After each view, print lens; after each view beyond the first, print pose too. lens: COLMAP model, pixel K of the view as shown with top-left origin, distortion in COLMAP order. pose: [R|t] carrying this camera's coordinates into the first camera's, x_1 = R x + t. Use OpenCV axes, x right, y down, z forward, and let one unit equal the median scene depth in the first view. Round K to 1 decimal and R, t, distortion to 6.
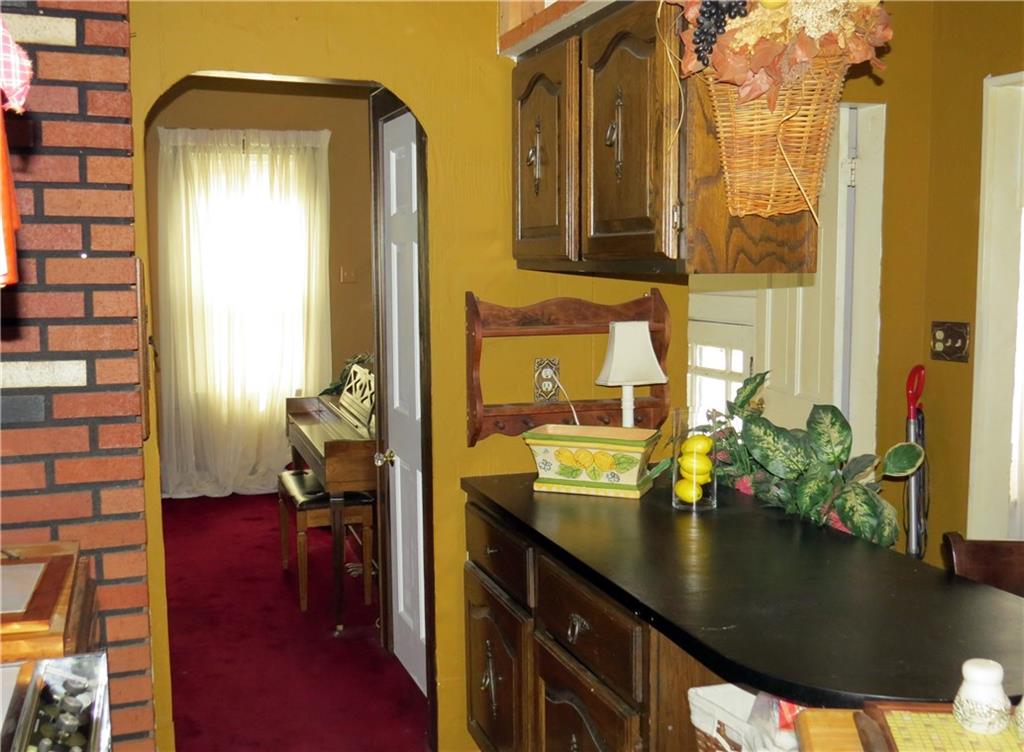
lens RADIAL K [[1090.7, 0, 512.0], [0, 1090.7, 376.0], [0, 0, 1]] dist [-0.026902, 0.014500]
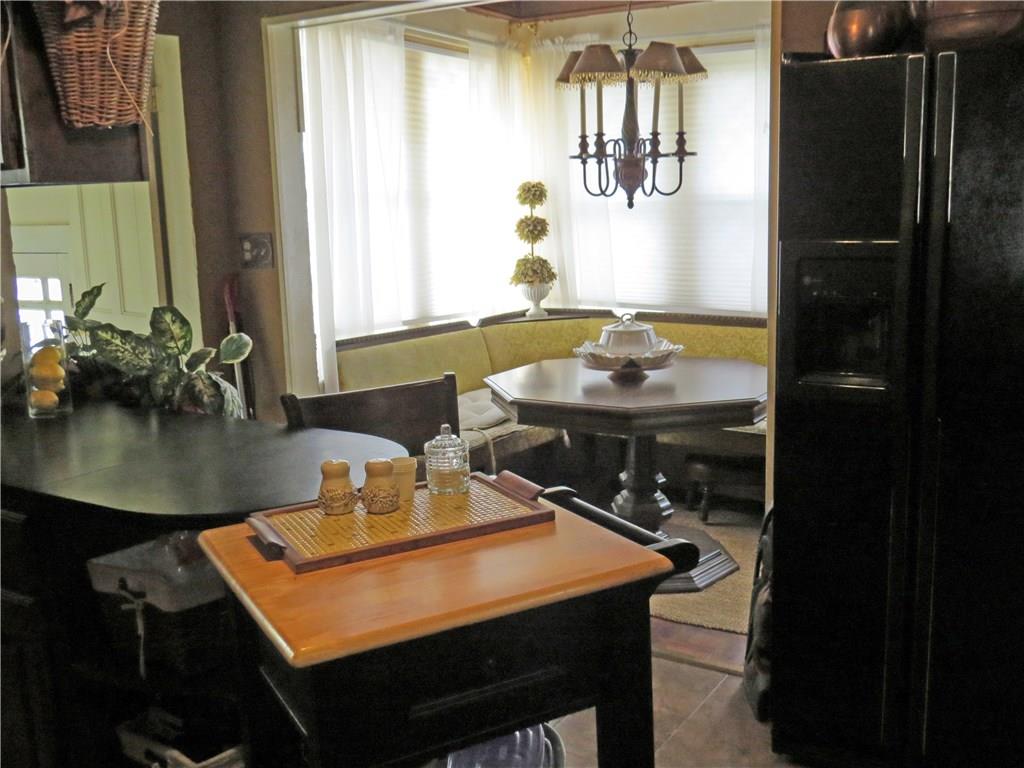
lens RADIAL K [[1056.5, 0, 512.0], [0, 1056.5, 384.0], [0, 0, 1]] dist [-0.027614, 0.009087]
pose [[0.798990, -0.124385, 0.588340, -0.073409], [0.086983, 0.991990, 0.091597, 0.037439], [-0.595020, -0.022010, 0.803409, -0.085062]]
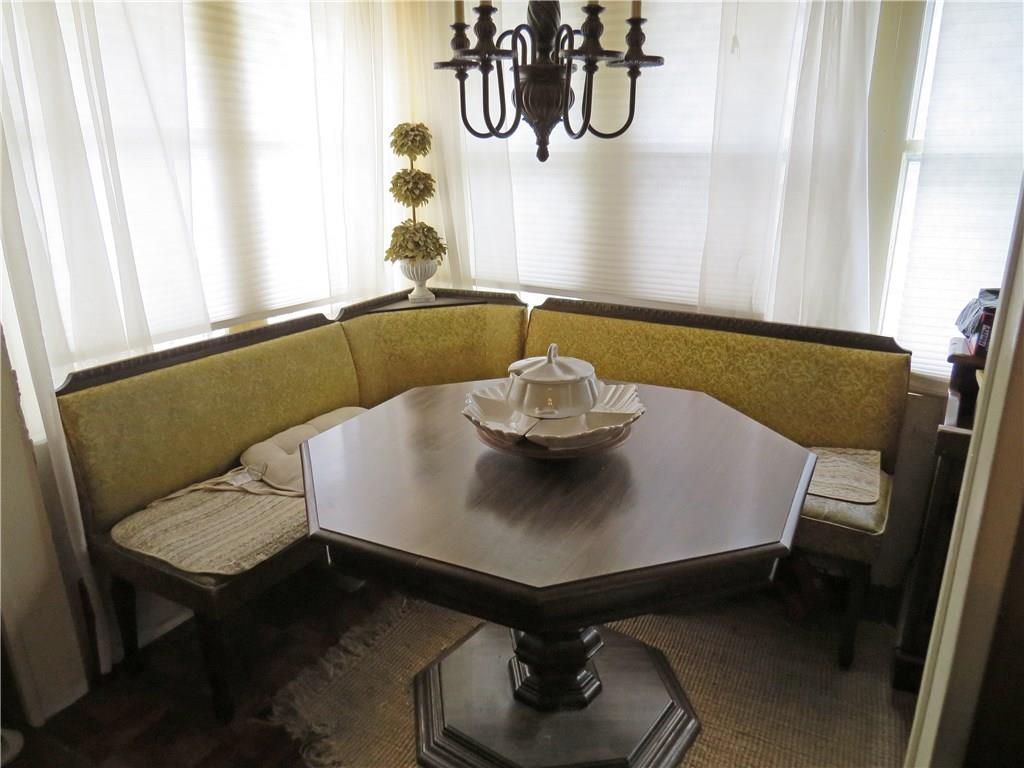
lens RADIAL K [[738.1, 0, 512.0], [0, 738.1, 384.0], [0, 0, 1]] dist [-0.013360, -0.003057]
pose [[0.750230, -0.204957, 0.628607, 0.521533], [0.077105, 0.971374, 0.224693, -0.016584], [-0.656665, -0.120102, 0.744558, 0.551597]]
